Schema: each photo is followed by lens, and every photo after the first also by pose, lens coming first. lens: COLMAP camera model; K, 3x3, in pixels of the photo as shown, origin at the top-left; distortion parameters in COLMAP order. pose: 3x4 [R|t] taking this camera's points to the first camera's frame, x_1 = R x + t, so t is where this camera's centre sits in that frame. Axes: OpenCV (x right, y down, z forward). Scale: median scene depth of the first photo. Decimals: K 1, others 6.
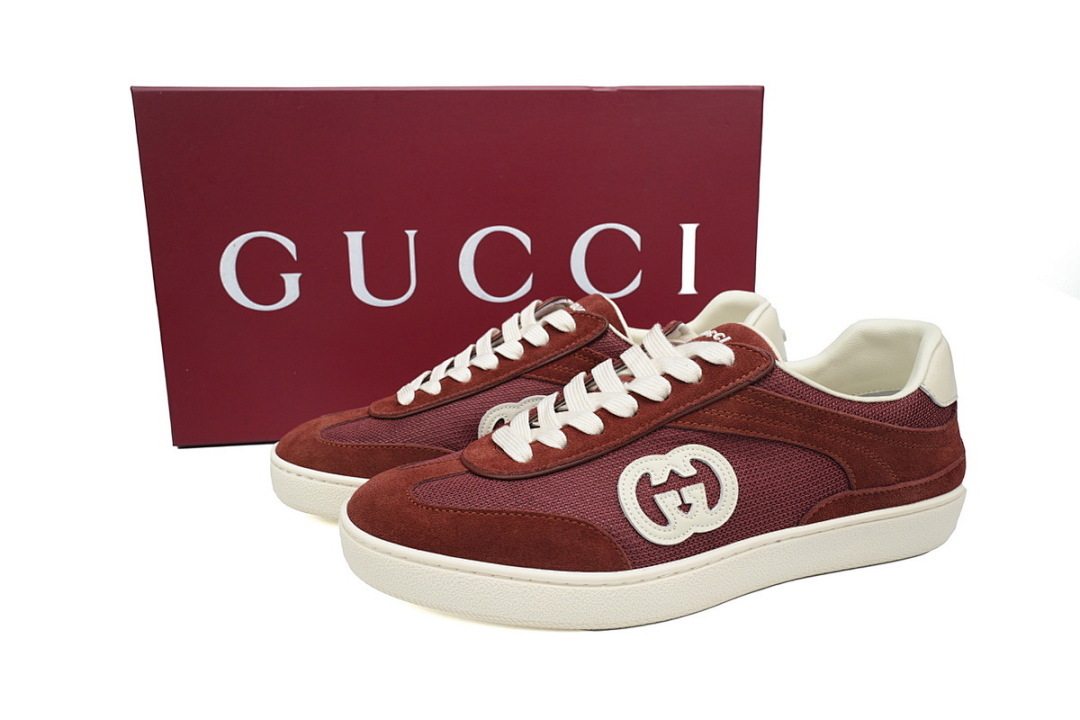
lens RADIAL K [[850.6, 0, 540.0], [0, 850.6, 360.0], [0, 0, 1]] dist [-0.001233, -0.001352]
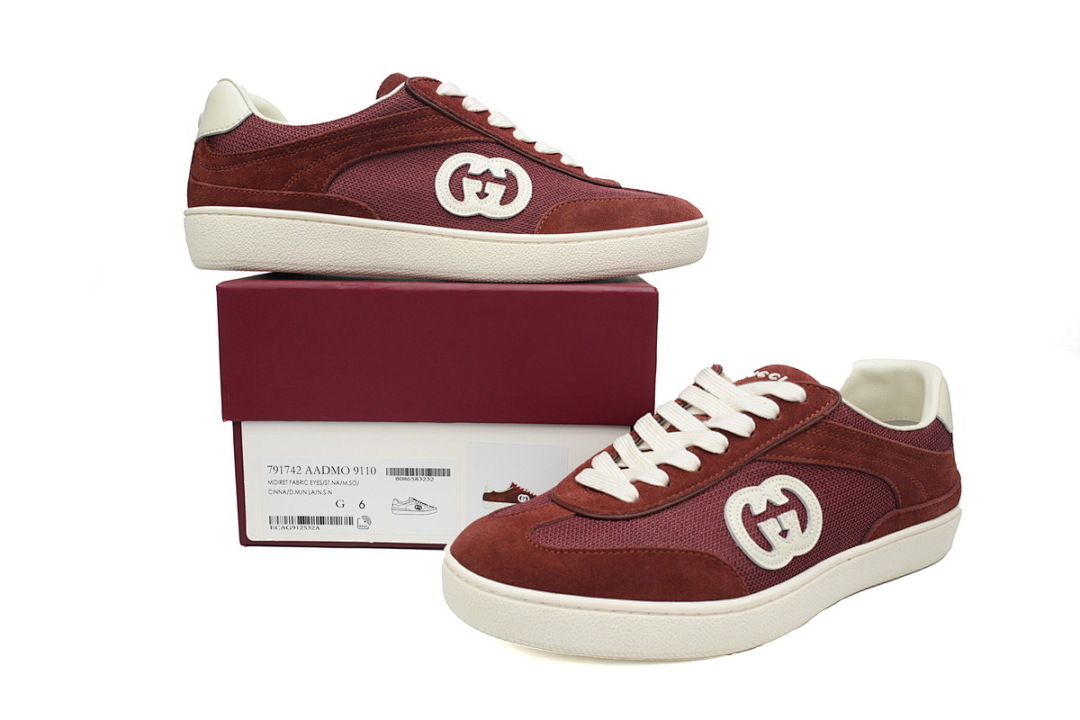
lens RADIAL K [[850.6, 0, 540.0], [0, 850.6, 360.0], [0, 0, 1]] dist [-0.001233, -0.001352]
pose [[0.968015, -0.019691, 0.250119, -0.389274], [0.036035, 0.997491, -0.060933, 0.006993], [-0.248292, 0.067997, 0.966296, 0.011068]]
